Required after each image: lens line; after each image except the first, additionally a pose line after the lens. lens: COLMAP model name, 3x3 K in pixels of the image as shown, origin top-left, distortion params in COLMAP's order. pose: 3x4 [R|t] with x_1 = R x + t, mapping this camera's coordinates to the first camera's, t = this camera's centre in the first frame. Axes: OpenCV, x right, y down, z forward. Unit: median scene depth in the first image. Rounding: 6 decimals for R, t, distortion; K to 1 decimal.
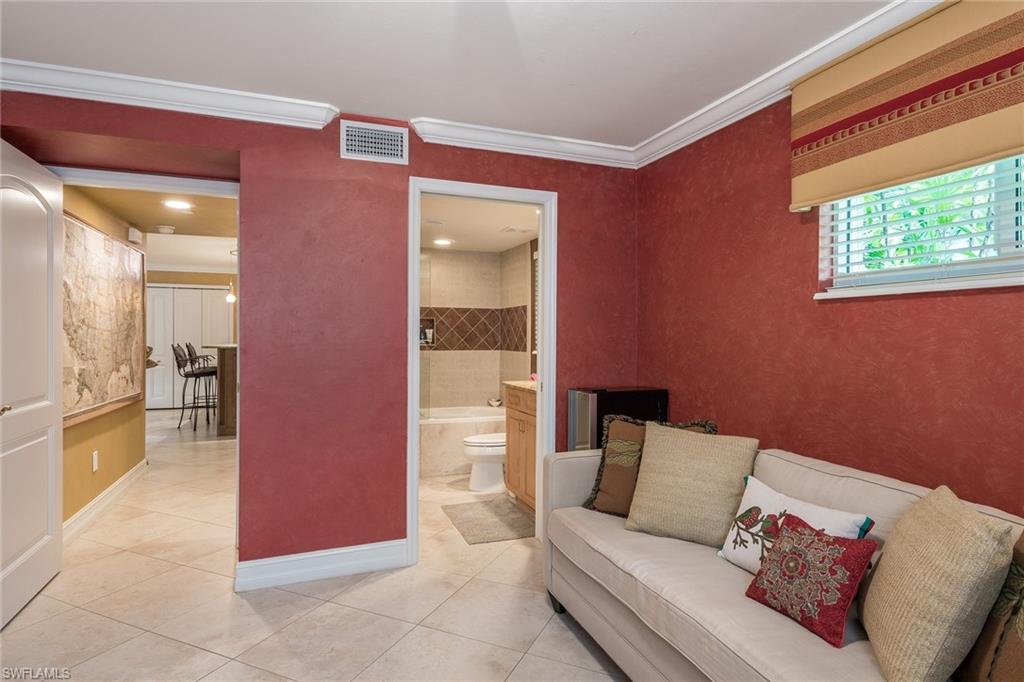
lens RADIAL K [[545.9, 0, 507.4], [0, 545.9, 327.5], [0, 0, 1]] dist [0.004862, 0.001381]
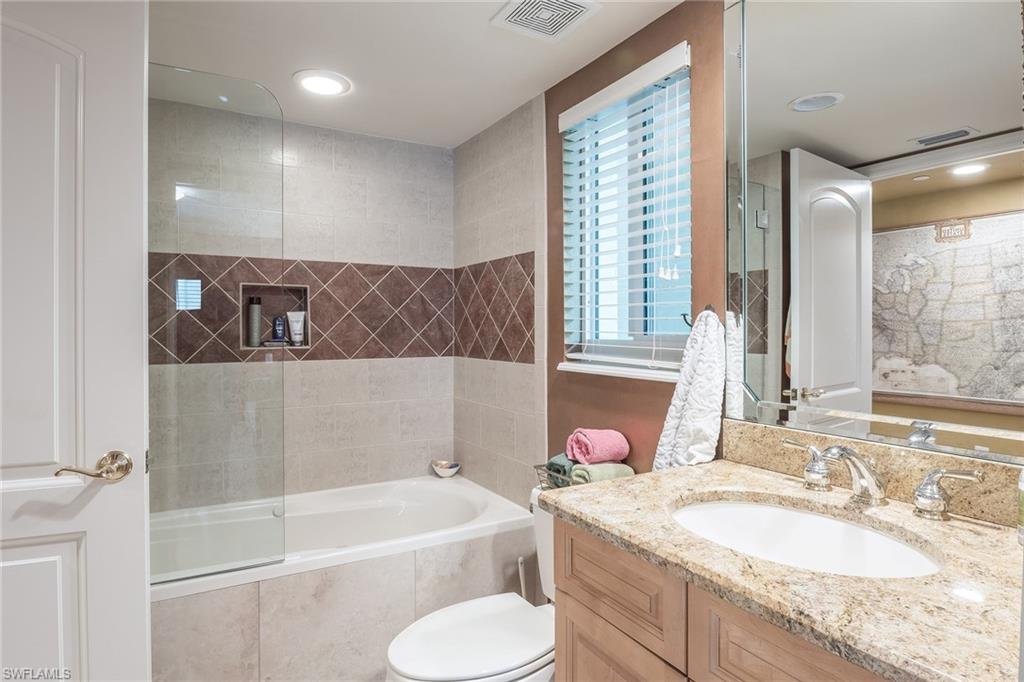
lens RADIAL K [[545.9, 0, 507.4], [0, 545.9, 327.5], [0, 0, 1]] dist [0.004862, 0.001381]
pose [[0.984355, -0.005734, 0.176103, -0.053252], [0.003644, 0.999919, 0.012192, 0.011171], [-0.176159, -0.011359, 0.984296, 0.538409]]
